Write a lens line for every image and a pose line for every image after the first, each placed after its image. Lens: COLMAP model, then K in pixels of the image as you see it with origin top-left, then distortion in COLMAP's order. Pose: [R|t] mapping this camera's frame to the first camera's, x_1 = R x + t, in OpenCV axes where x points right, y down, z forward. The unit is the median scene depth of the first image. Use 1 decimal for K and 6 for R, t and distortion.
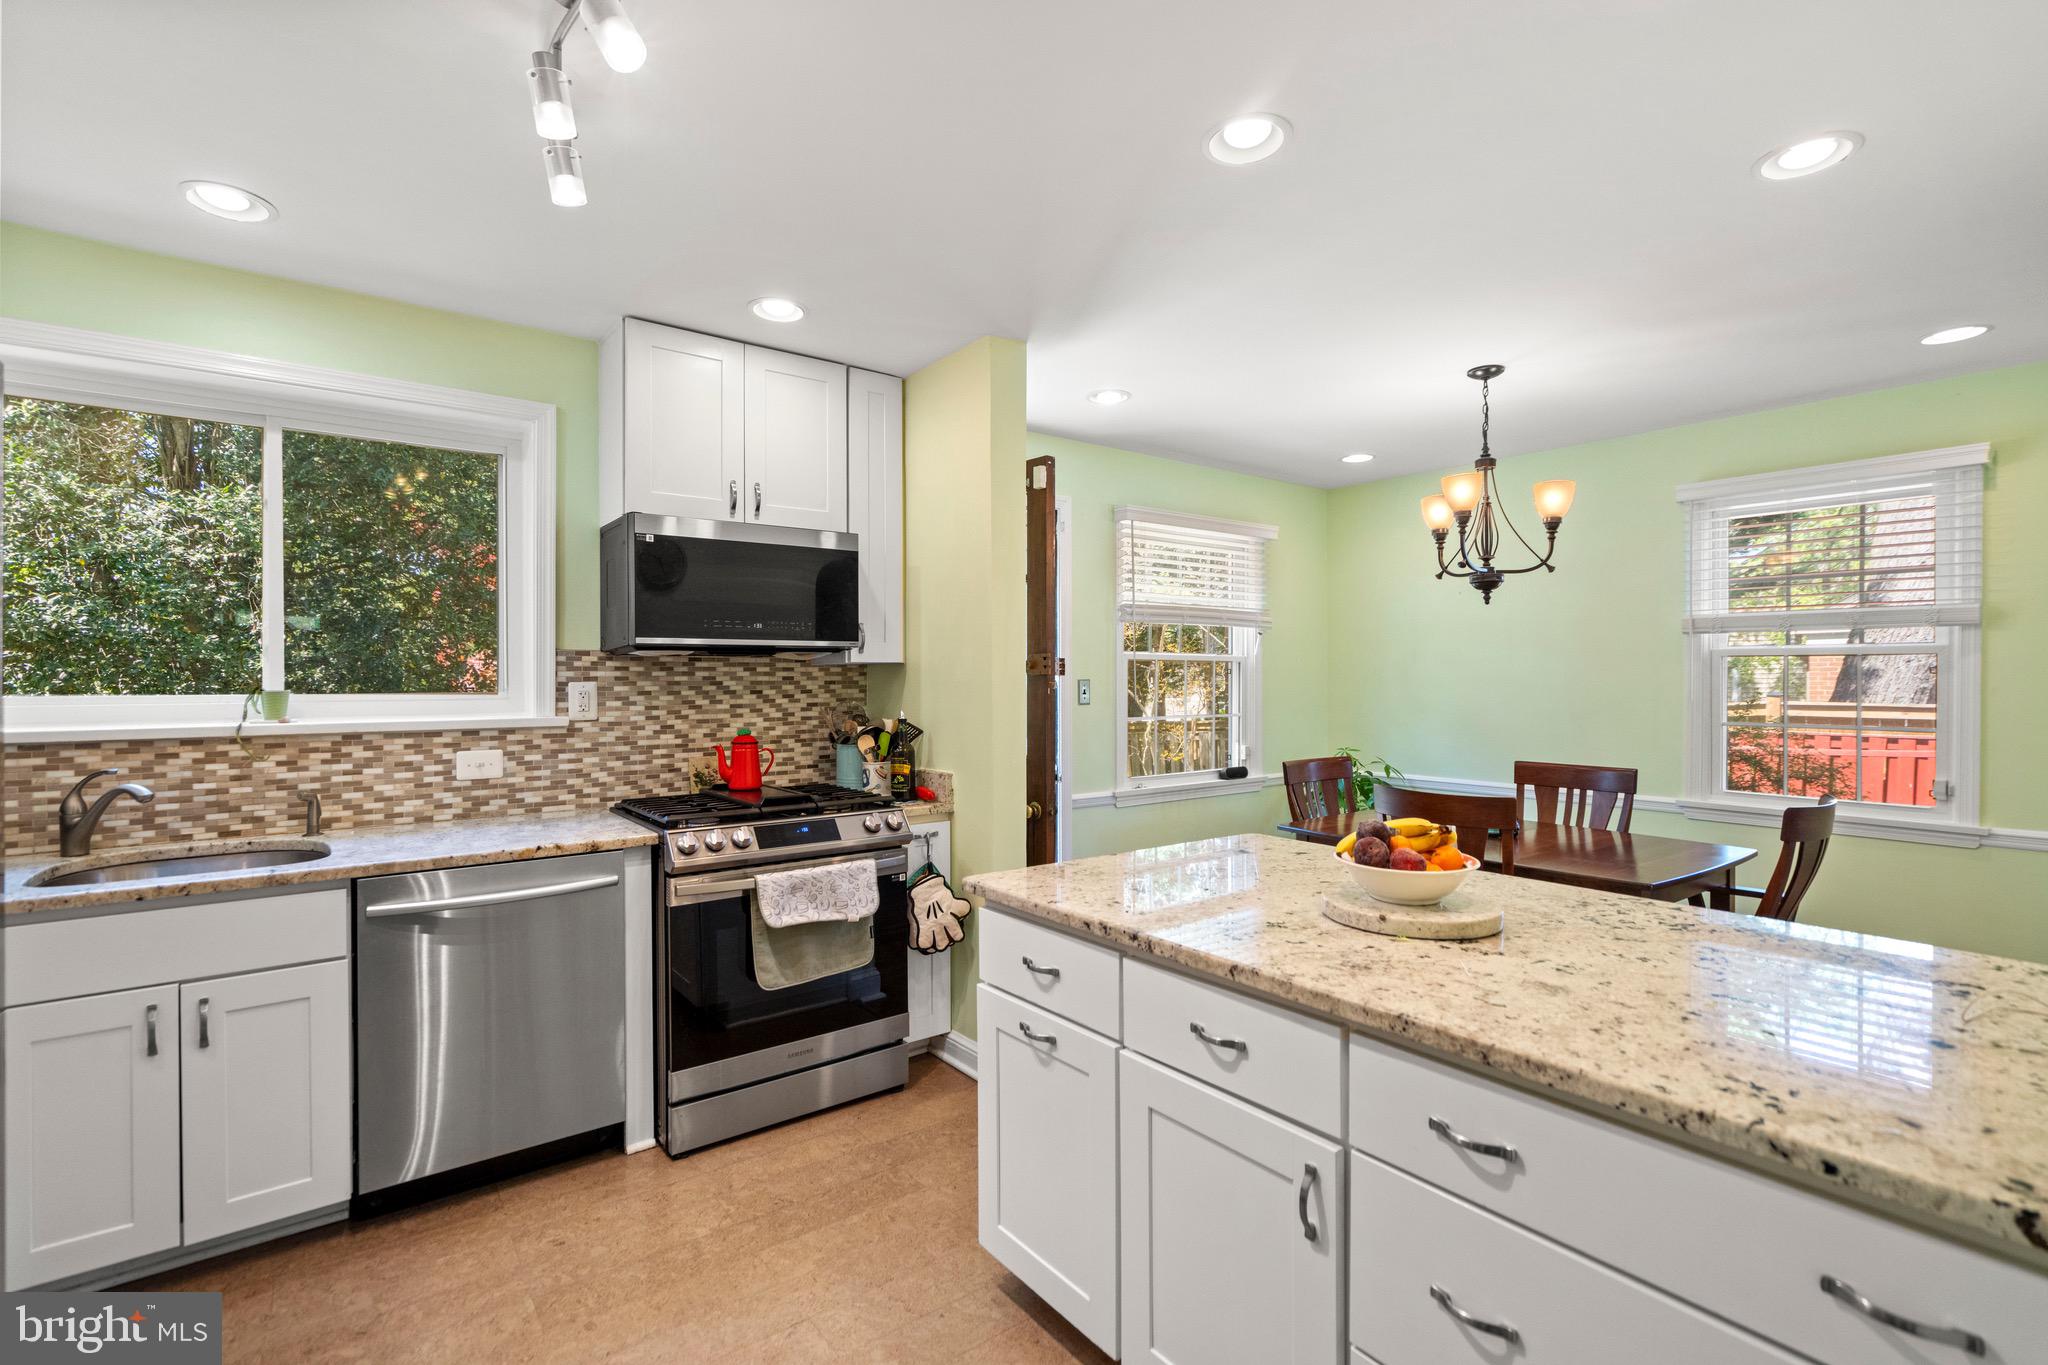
lens RADIAL K [[932.3, 0, 1017.3], [0, 932.3, 688.2], [0, 0, 1]] dist [0.004033, 0.000775]
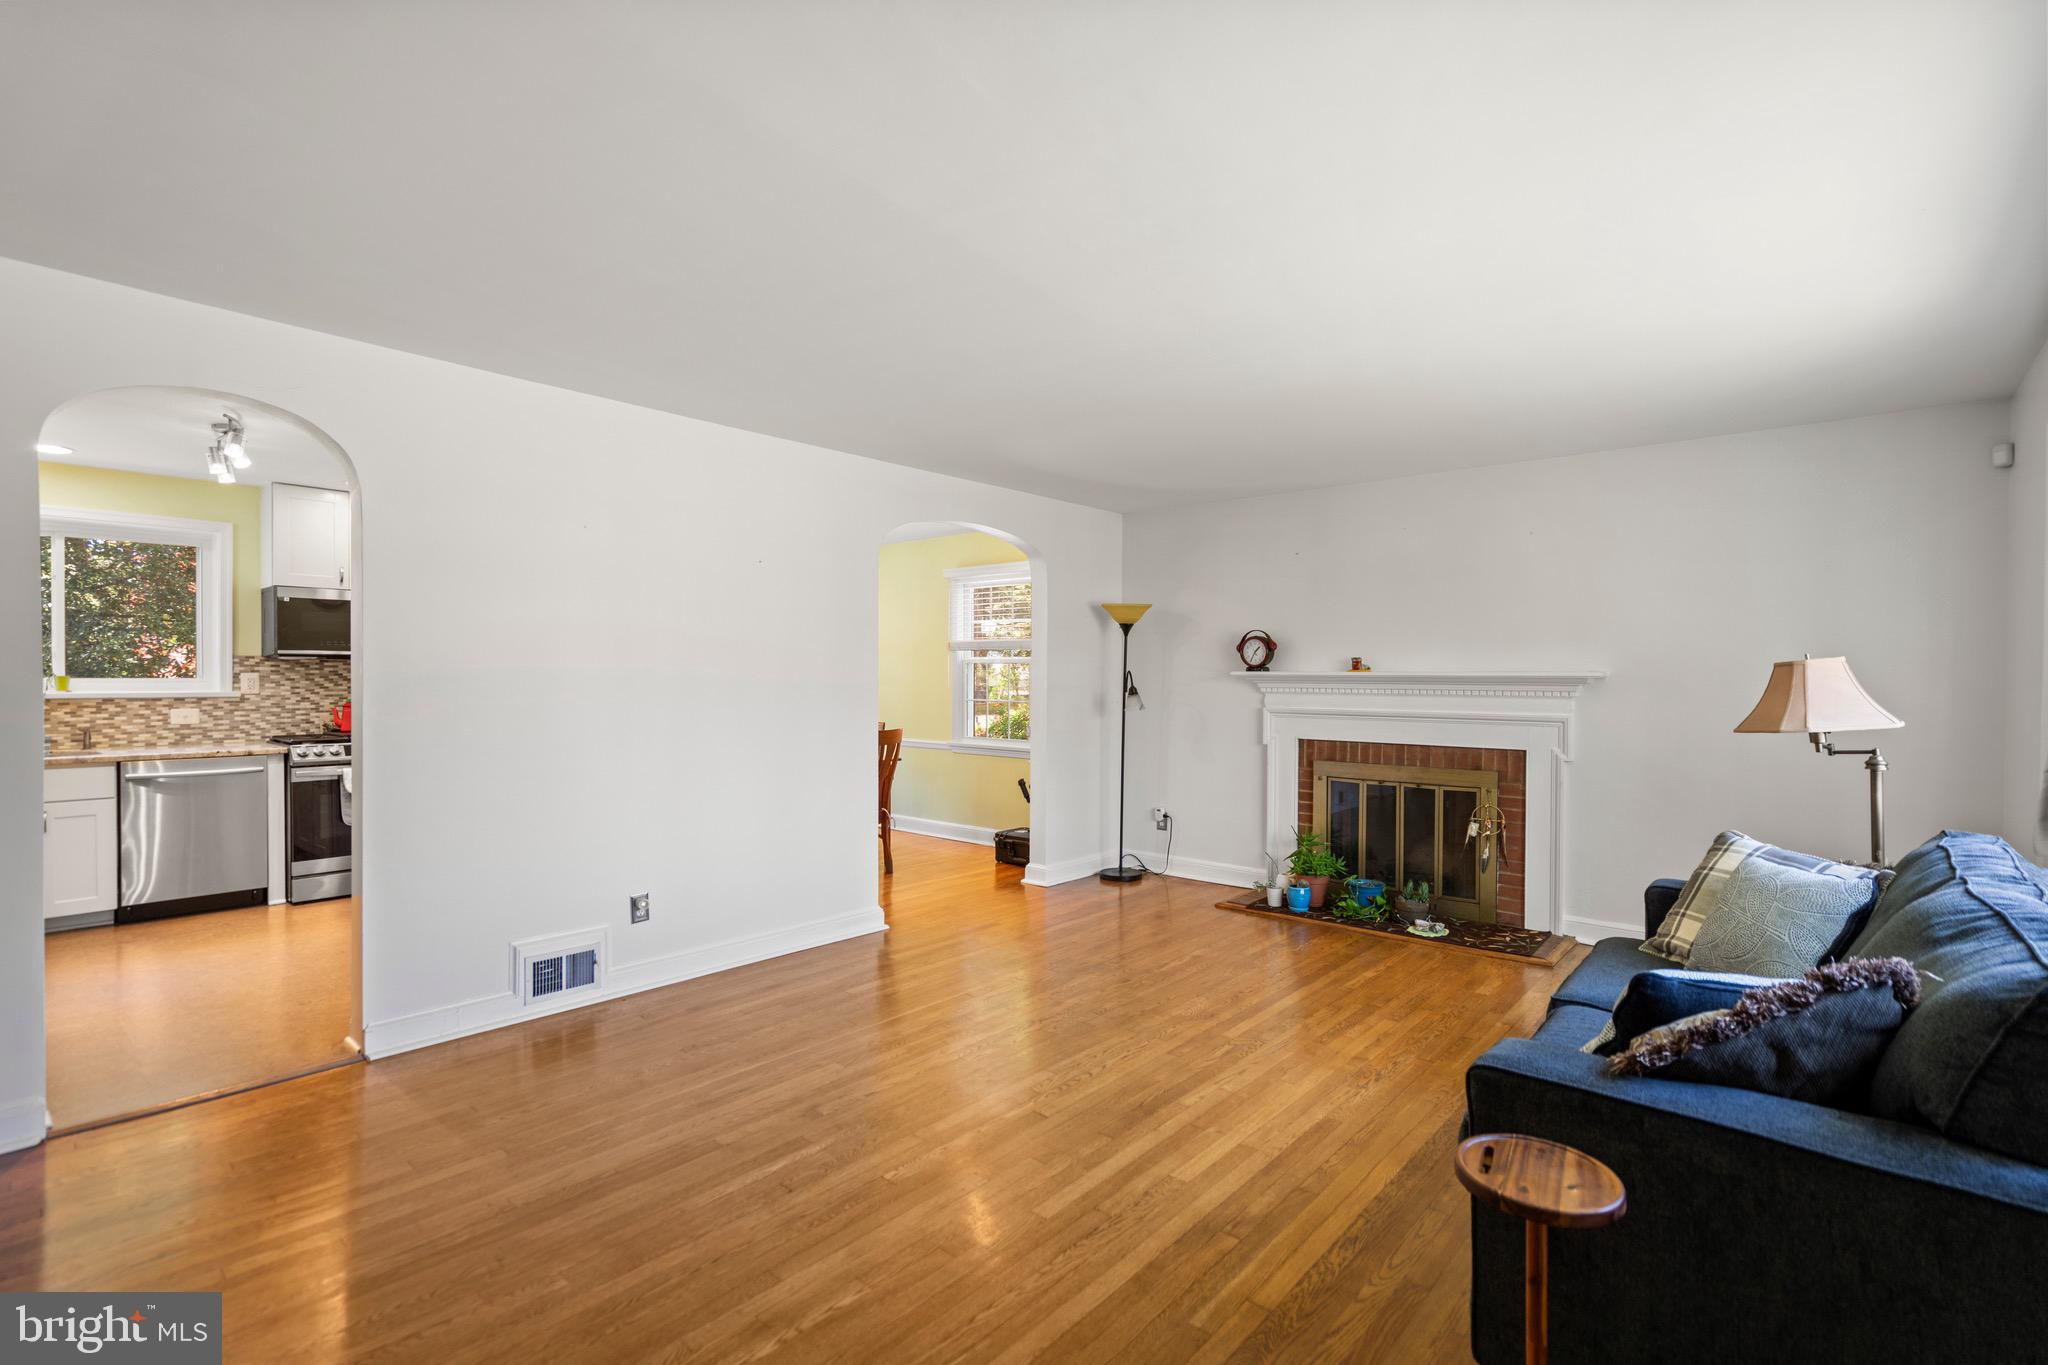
lens RADIAL K [[941.5, 0, 1022.7], [0, 941.5, 697.3], [0, 0, 1]] dist [0.001960, 0.000149]
pose [[0.978645, 0.004573, 0.205507, 0.681157], [-0.006852, 0.999923, 0.010380, 0.012188], [-0.205443, -0.011567, 0.978601, -1.198313]]
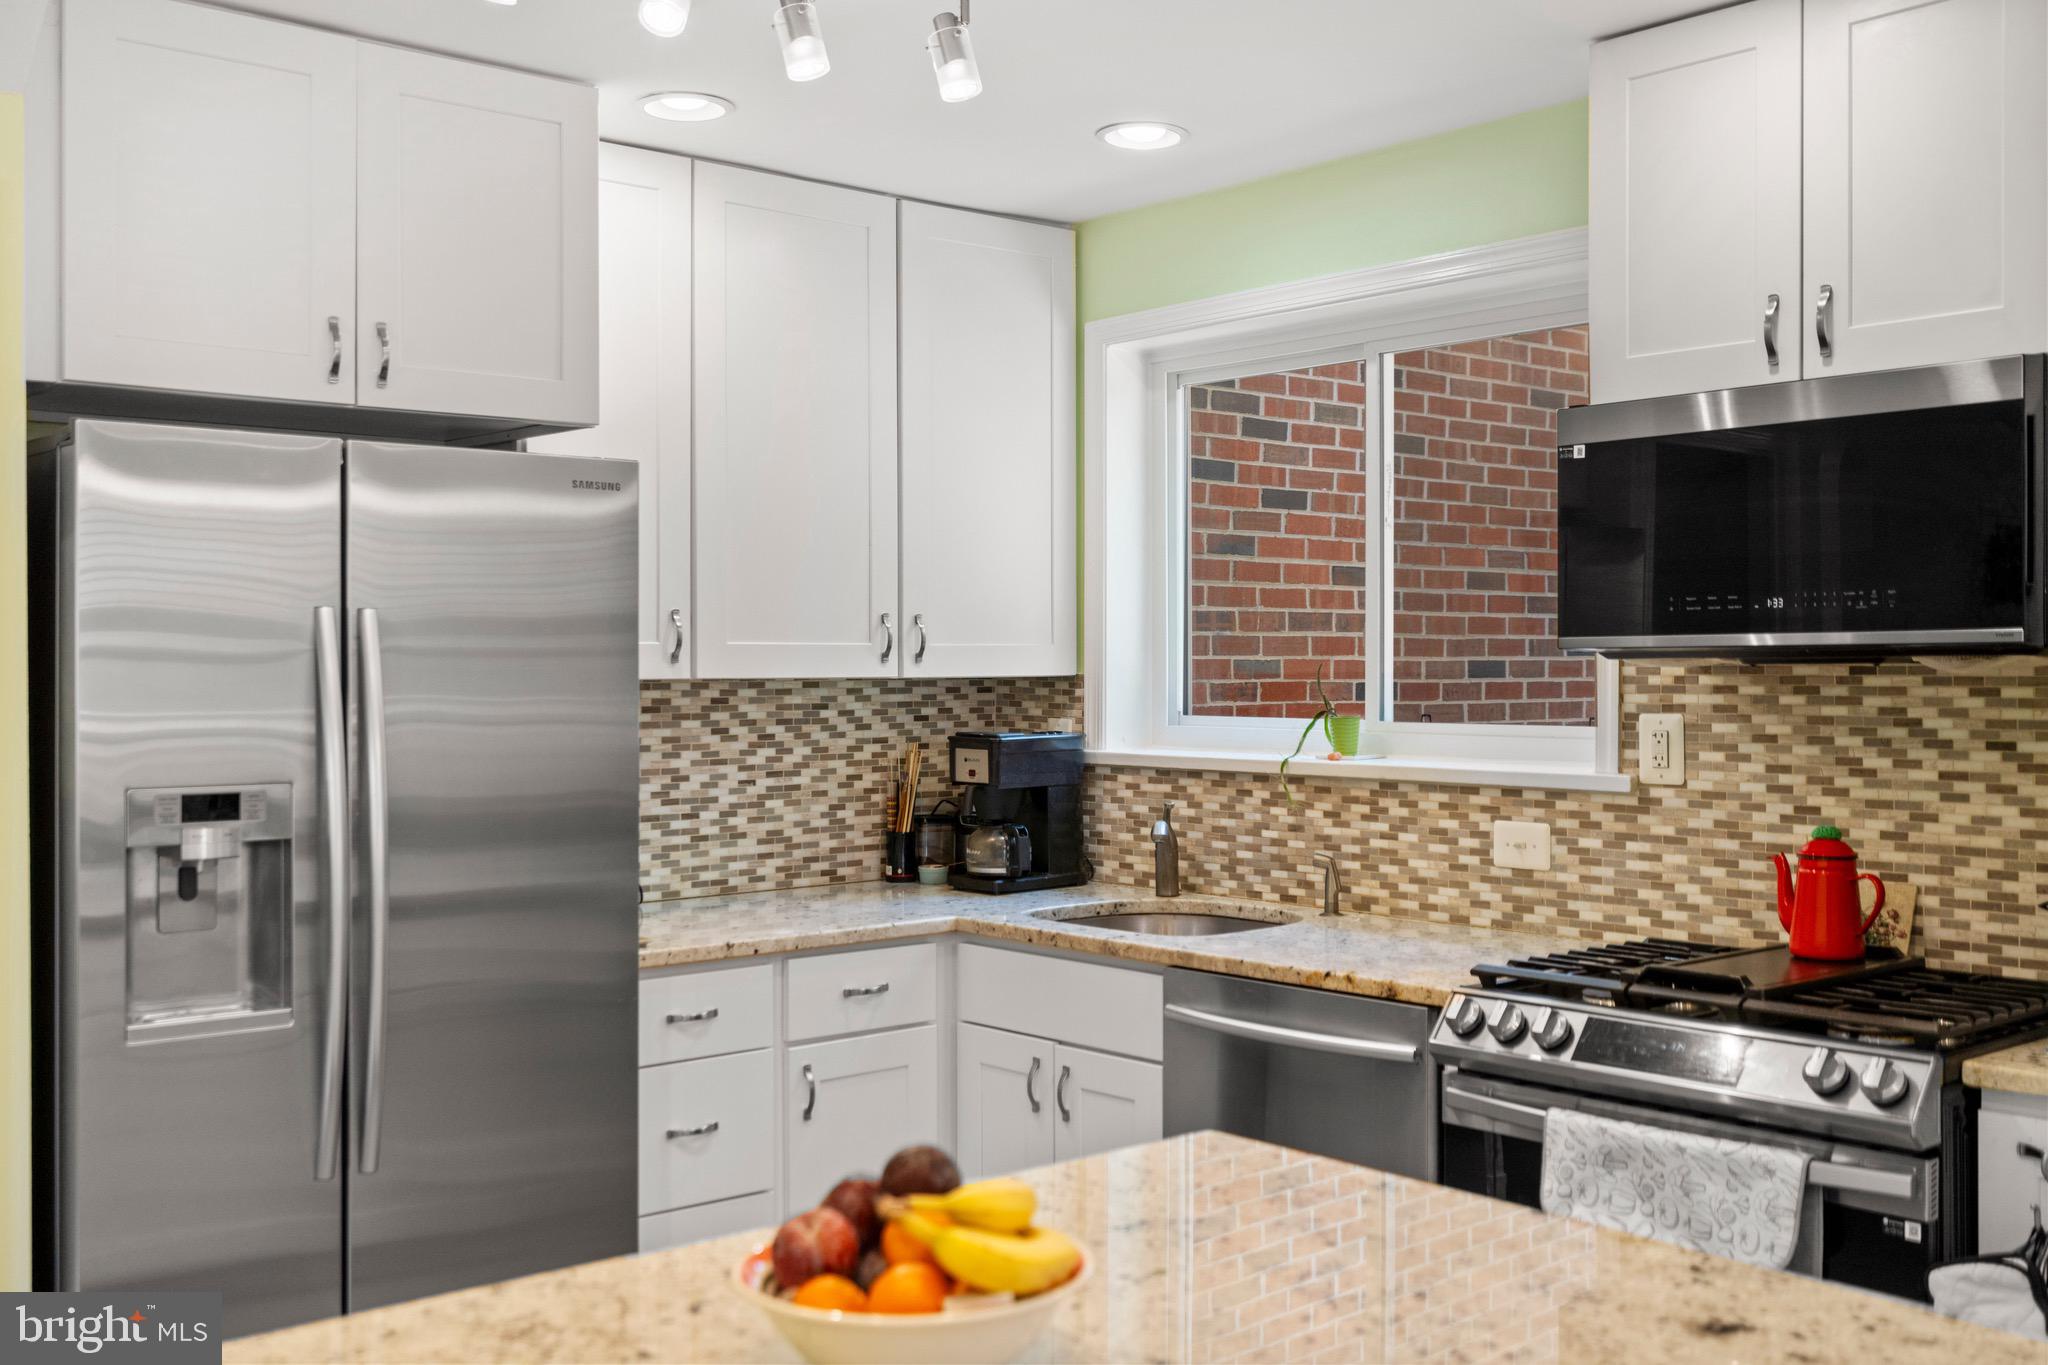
lens RADIAL K [[2024.8, 0, 1012.8], [0, 2024.8, 672.4], [0, 0, 1]] dist [0.003218, 0.003861]
pose [[0.057550, 0.005495, -0.998327, 0.729724], [-0.011250, 0.999925, 0.004855, -0.034032], [0.998279, 0.010952, 0.057608, 0.587117]]
